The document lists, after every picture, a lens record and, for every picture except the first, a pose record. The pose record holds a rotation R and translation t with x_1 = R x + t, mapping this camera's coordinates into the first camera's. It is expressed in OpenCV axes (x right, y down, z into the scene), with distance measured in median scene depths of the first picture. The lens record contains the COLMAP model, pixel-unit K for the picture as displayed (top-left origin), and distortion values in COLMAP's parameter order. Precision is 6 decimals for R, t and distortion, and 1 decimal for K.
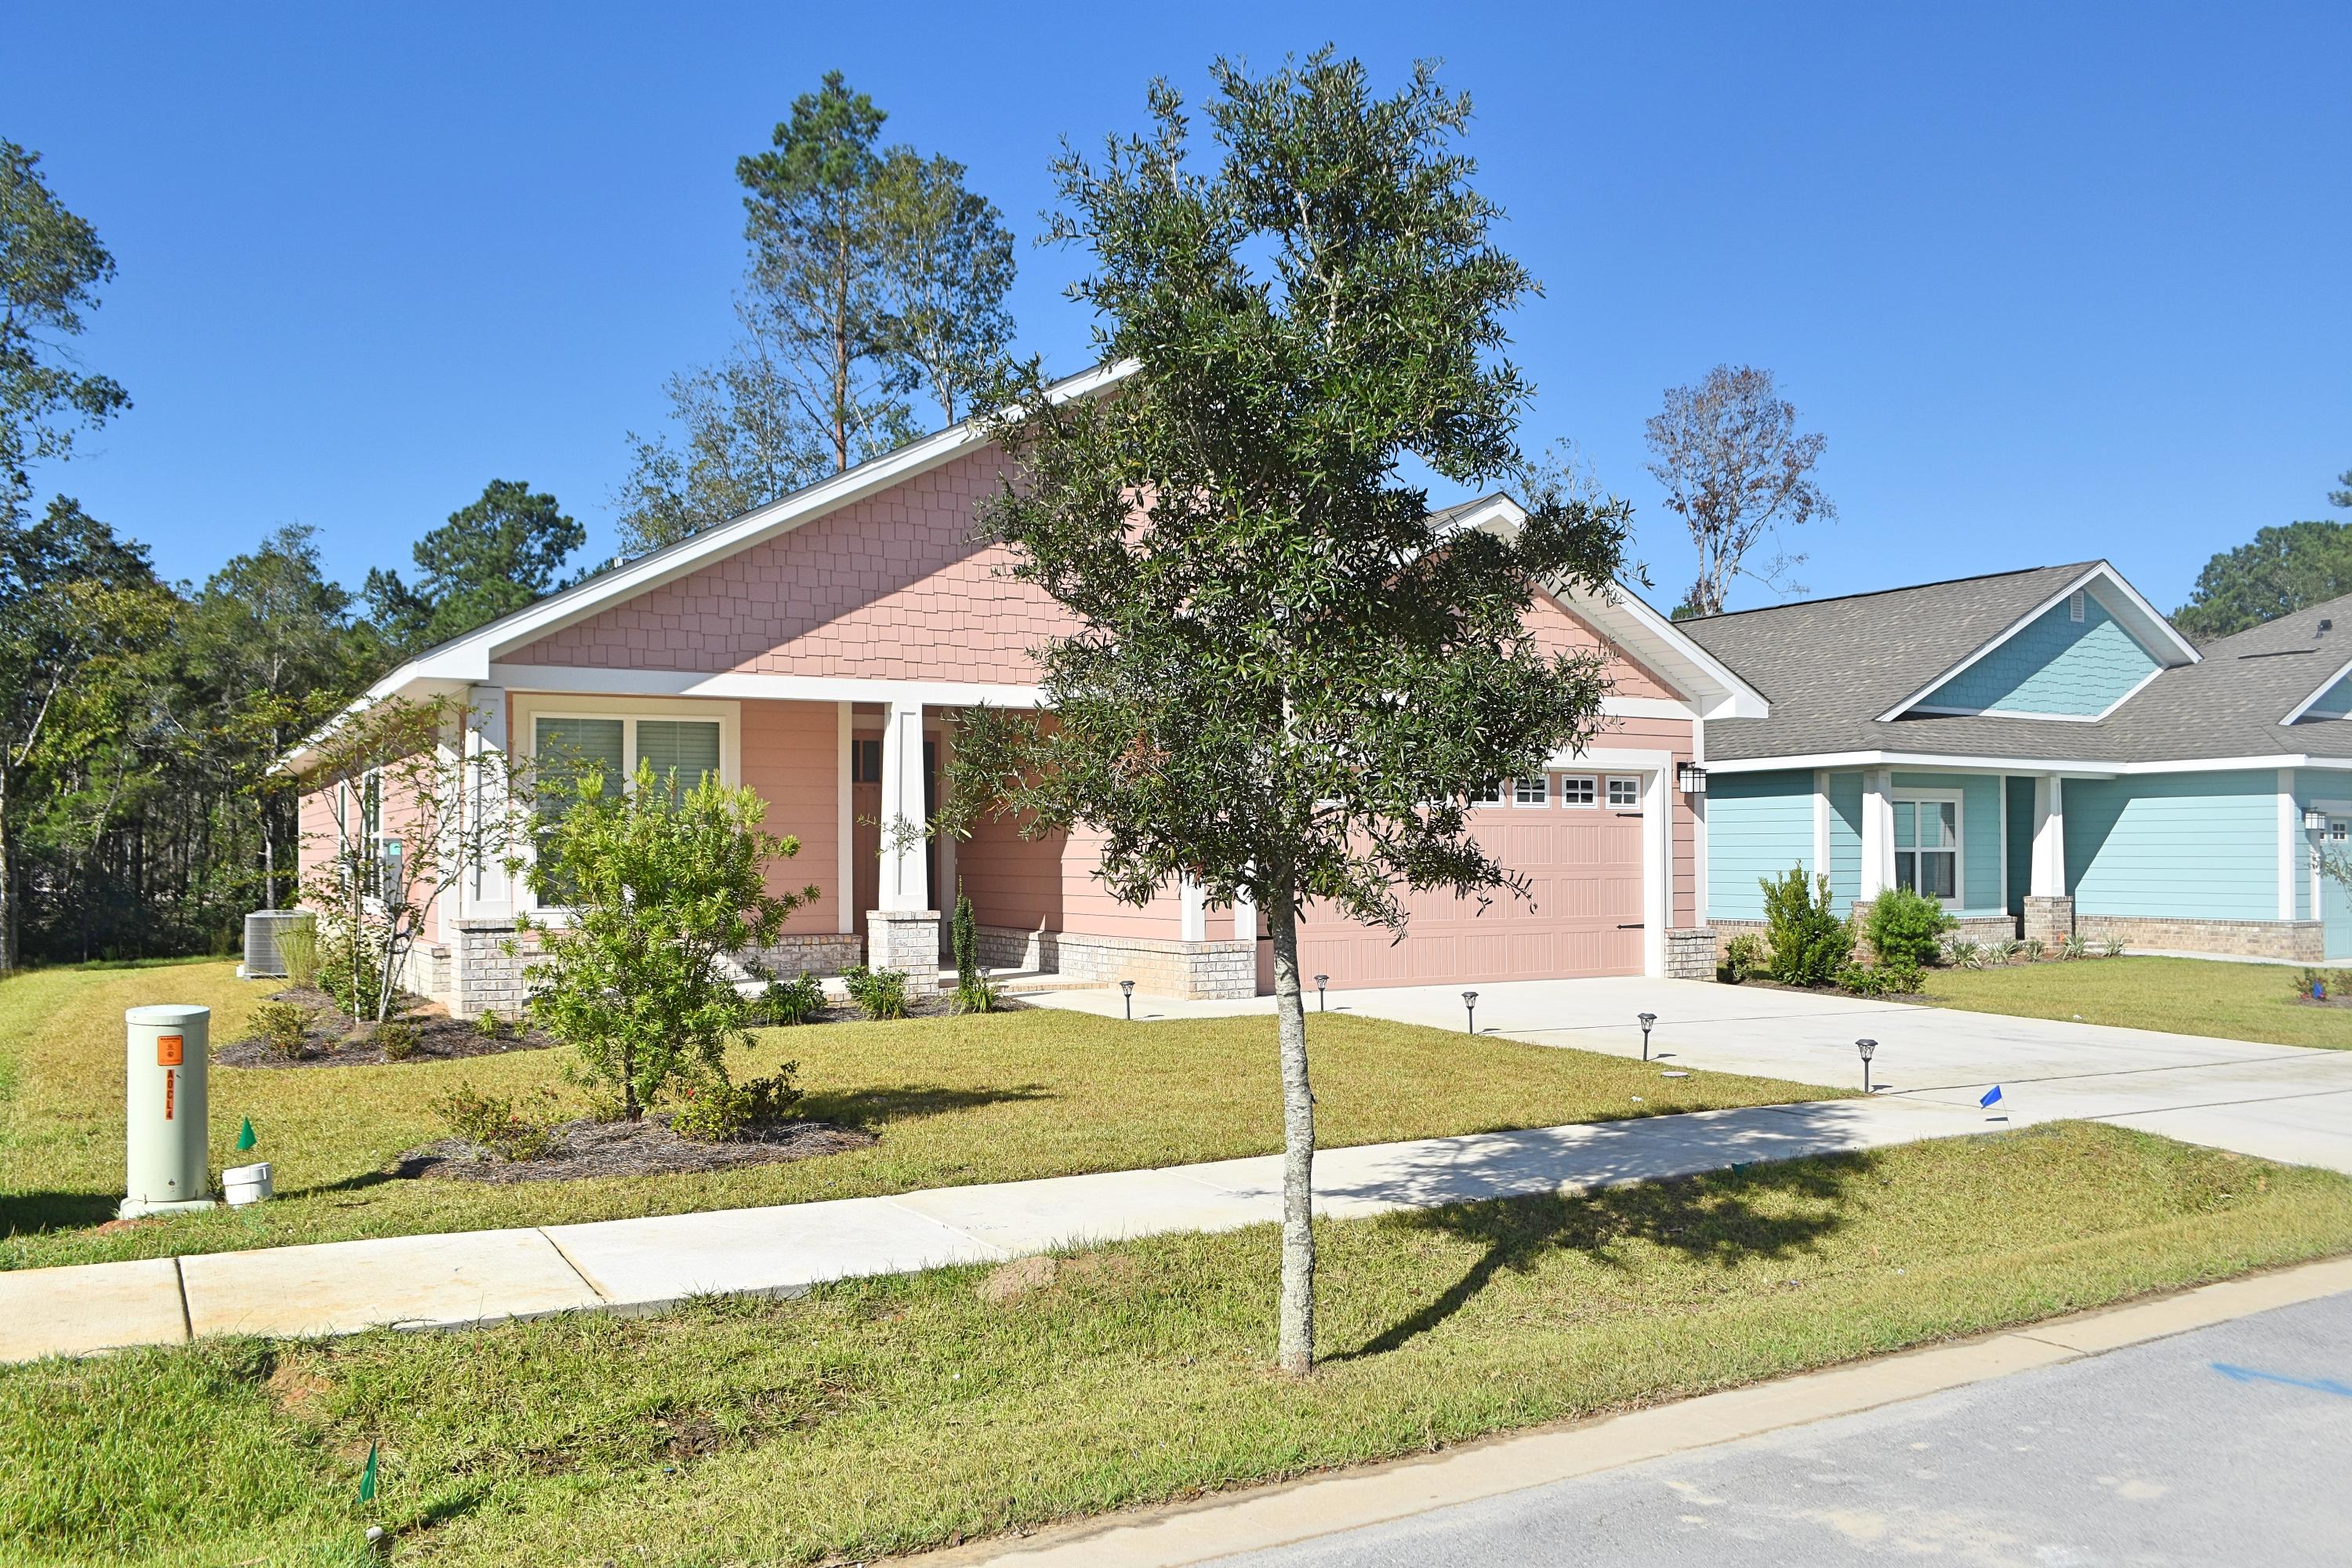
lens RADIAL K [[1873.0, 0, 1174.4], [0, 1873.0, 820.2], [0, 0, 1]] dist [-0.078487, 0.008896]
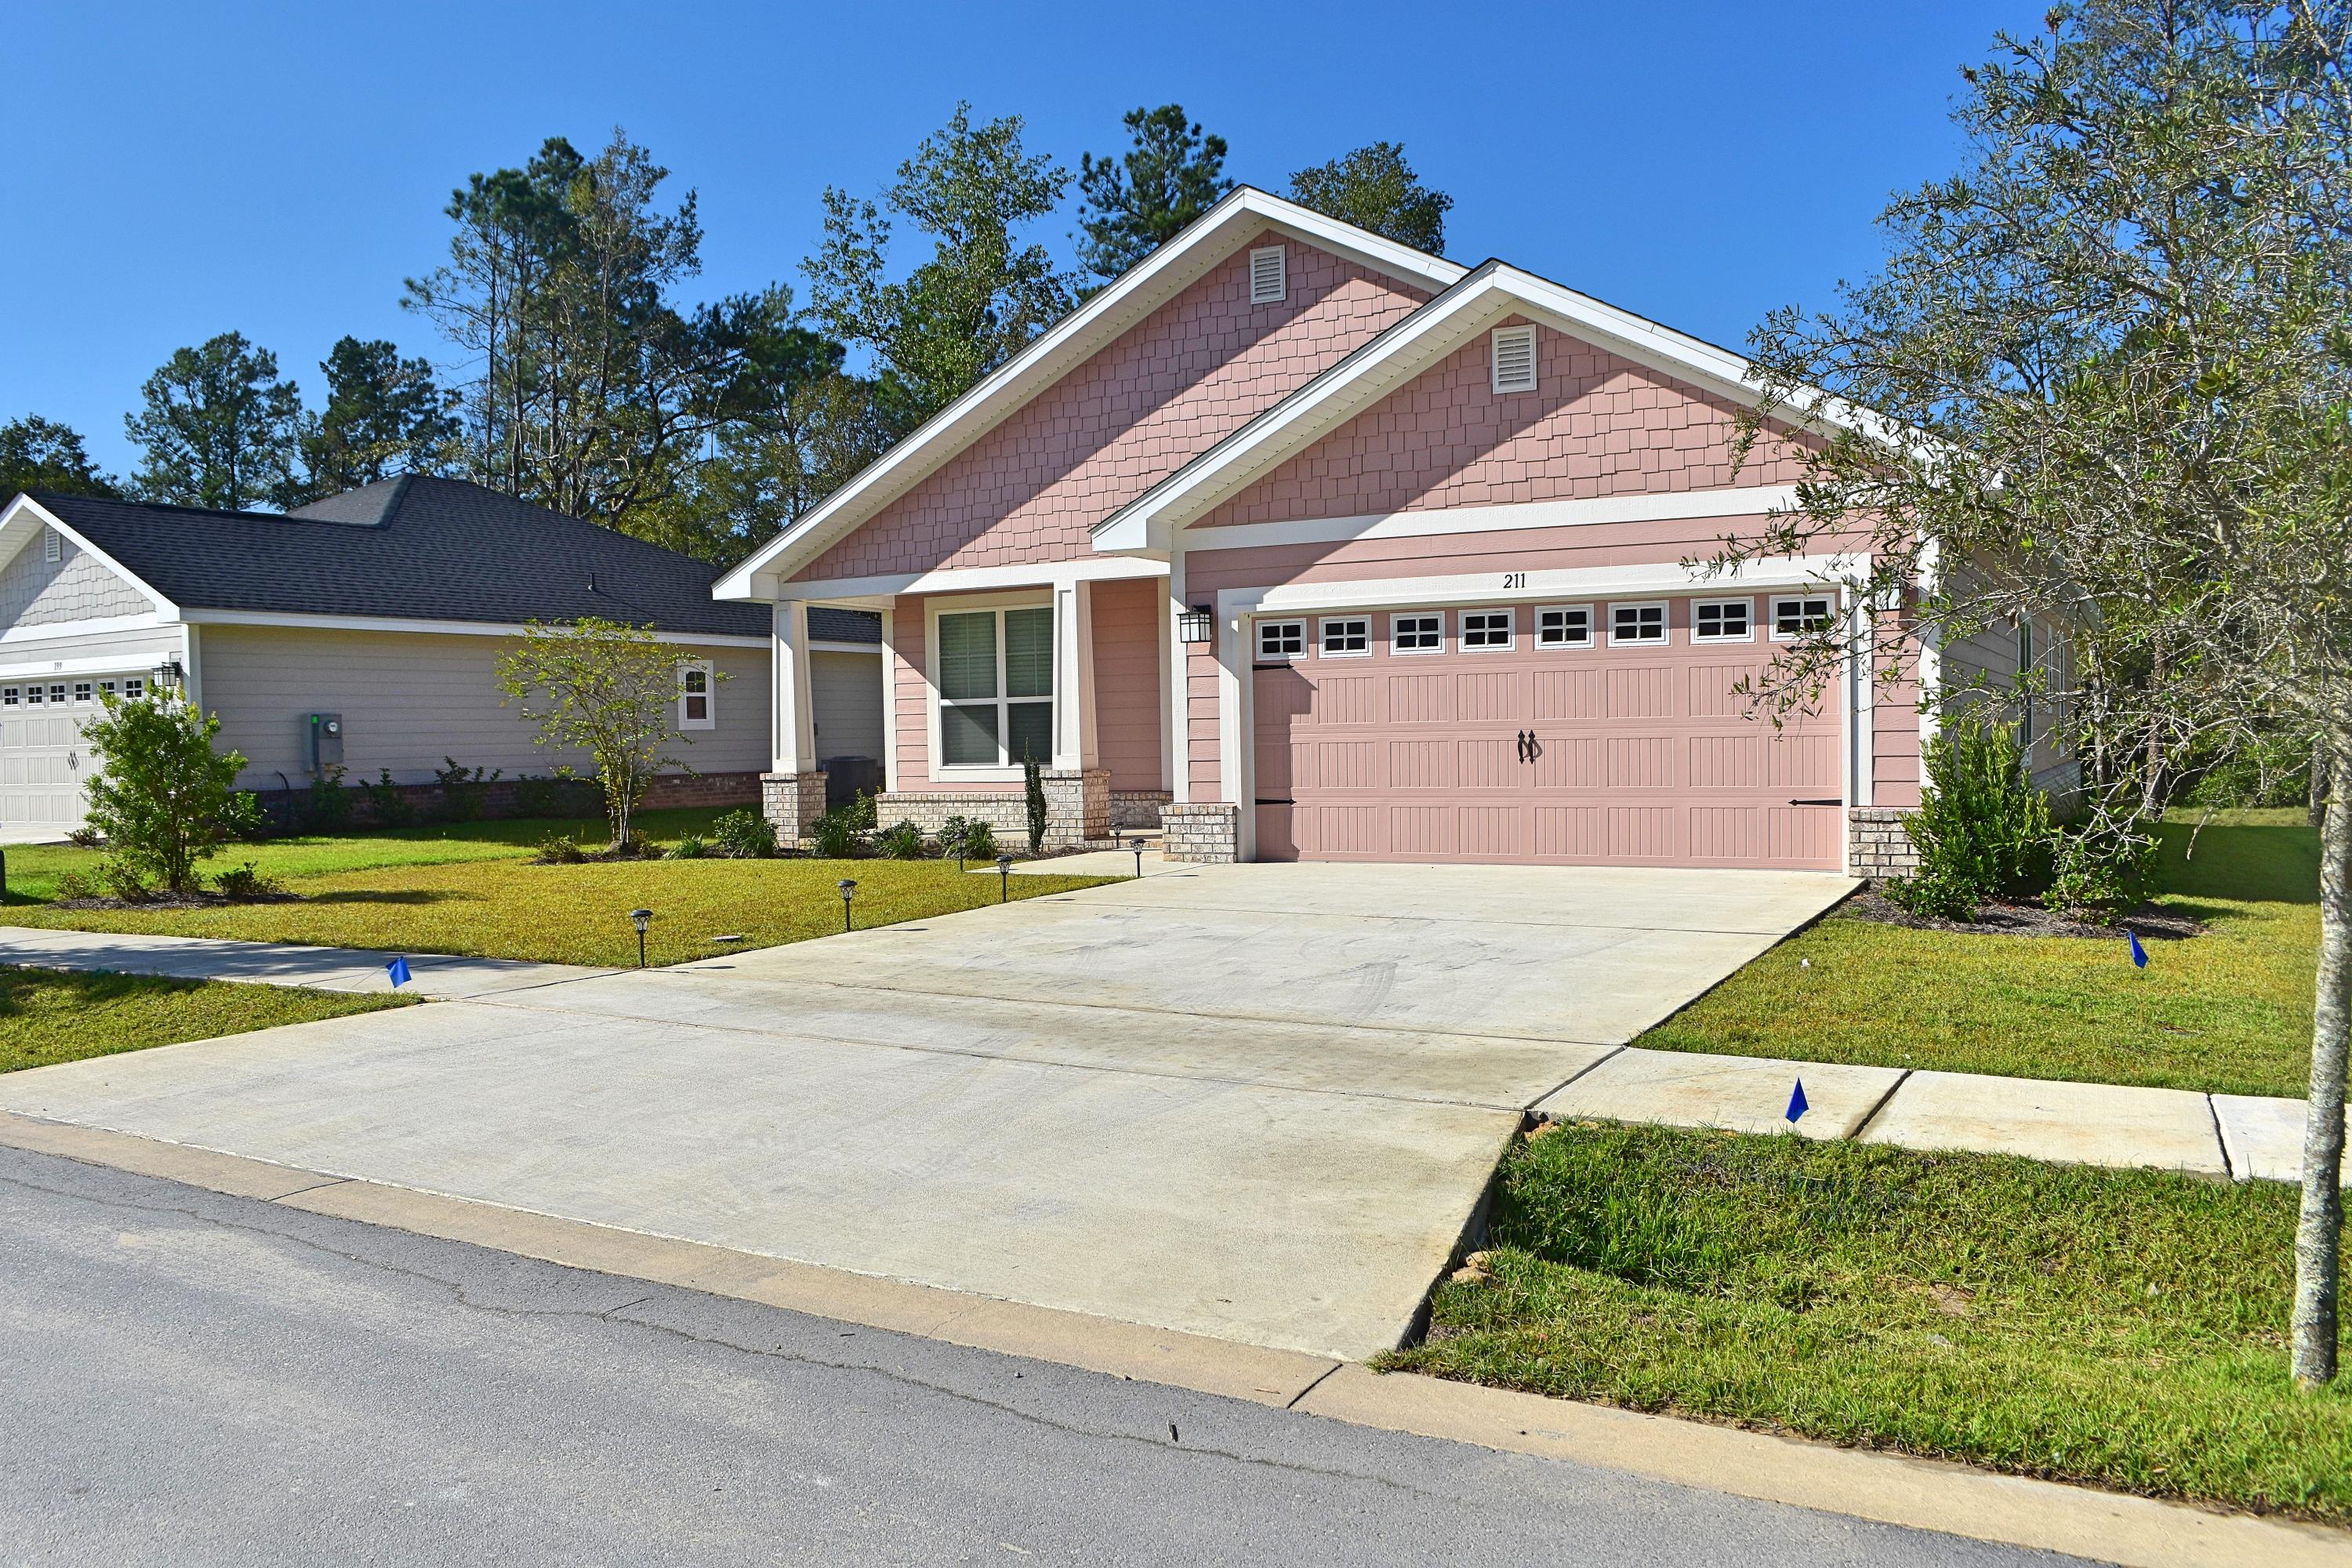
lens RADIAL K [[1865.6, 0, 1172.5], [0, 1865.6, 820.6], [0, 0, 1]] dist [-0.082476, -0.000068]
pose [[0.502642, 0.039045, -0.863613, 0.858573], [0.038854, 0.996950, 0.067687, 0.006772], [0.863621, -0.067577, 0.499591, 0.496571]]
